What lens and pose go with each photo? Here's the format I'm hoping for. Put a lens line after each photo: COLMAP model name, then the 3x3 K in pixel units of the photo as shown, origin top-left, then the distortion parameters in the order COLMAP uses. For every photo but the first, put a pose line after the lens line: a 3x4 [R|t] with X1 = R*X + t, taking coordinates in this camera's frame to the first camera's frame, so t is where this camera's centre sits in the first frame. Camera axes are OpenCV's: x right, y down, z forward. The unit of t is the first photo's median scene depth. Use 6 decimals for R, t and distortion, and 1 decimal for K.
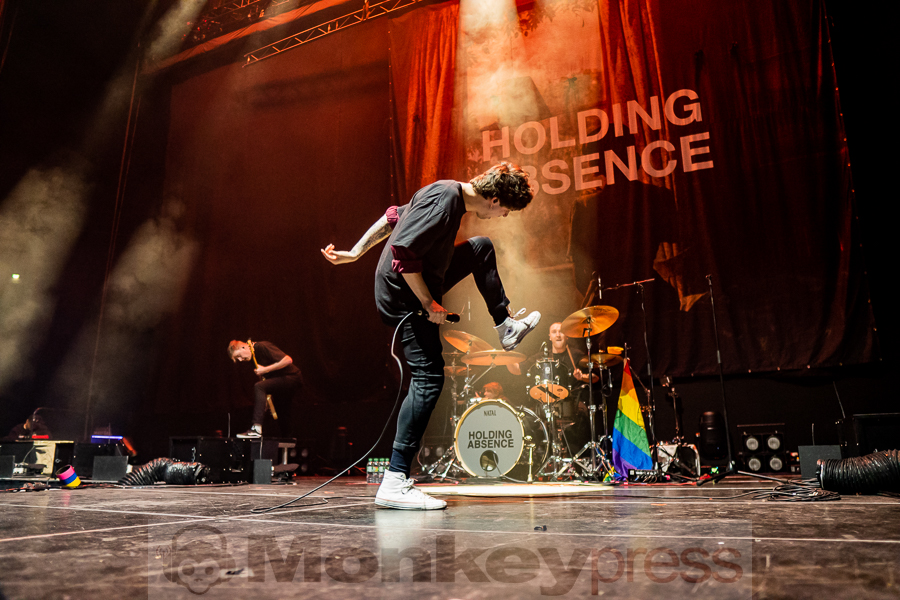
lens RADIAL K [[651.7, 0, 450.0], [0, 651.7, 300.0], [0, 0, 1]] dist [-0.116844, 0.090660]
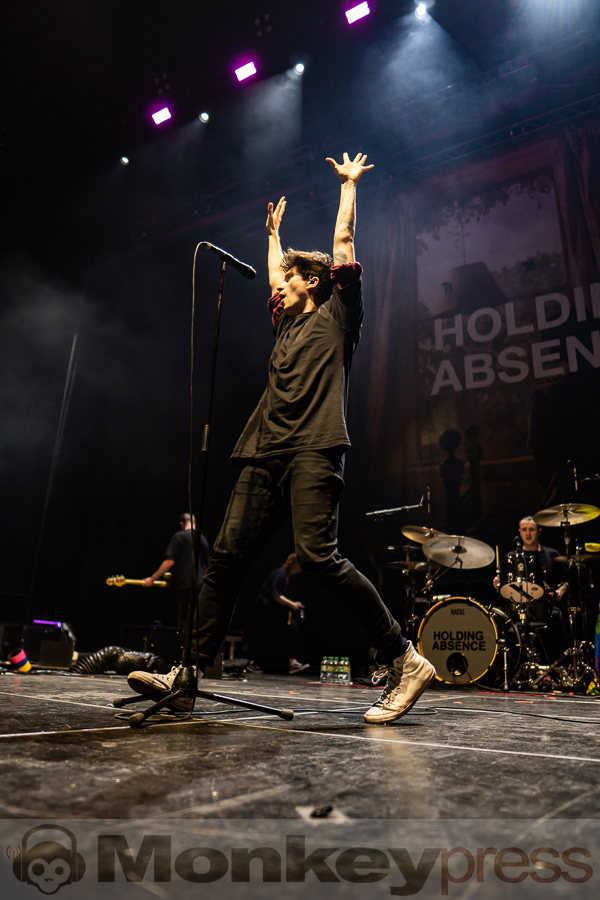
lens RADIAL K [[651.7, 0, 288.5], [0, 651.7, 451.0], [0, 0, 1]] dist [-0.116844, 0.090660]
pose [[0.989901, 0.007028, -0.141589, -0.032581], [-0.017051, 0.997422, -0.069704, 0.009191], [0.140734, 0.071415, 0.987468, 0.032390]]
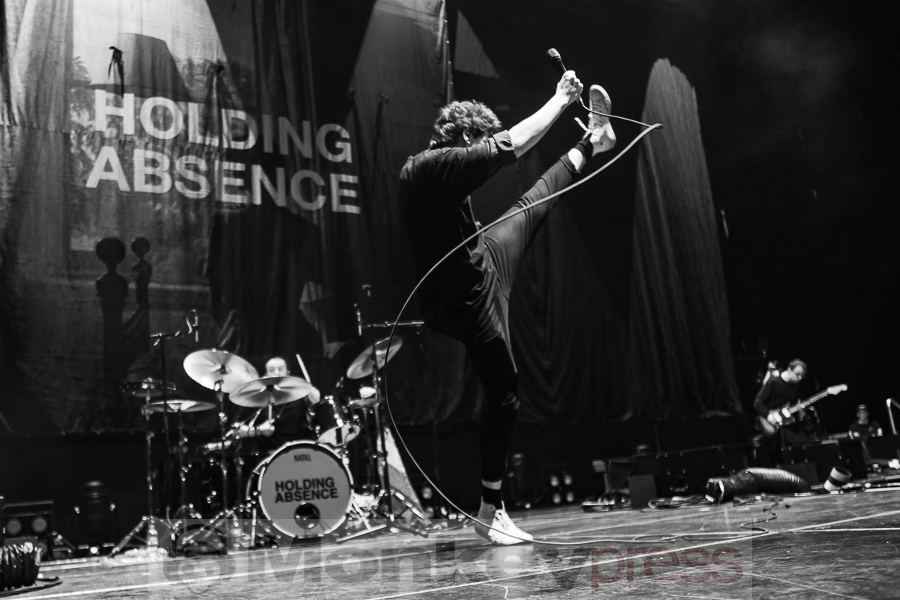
lens RADIAL K [[779.5, 0, 450.0], [0, 779.5, 300.0], [0, 0, 1]] dist [0.002002, -0.110196]
pose [[0.611277, 0.153966, 0.776296, -0.416107], [-0.098291, 0.988069, -0.118570, 0.050319], [-0.785289, -0.003824, 0.619117, 0.162418]]
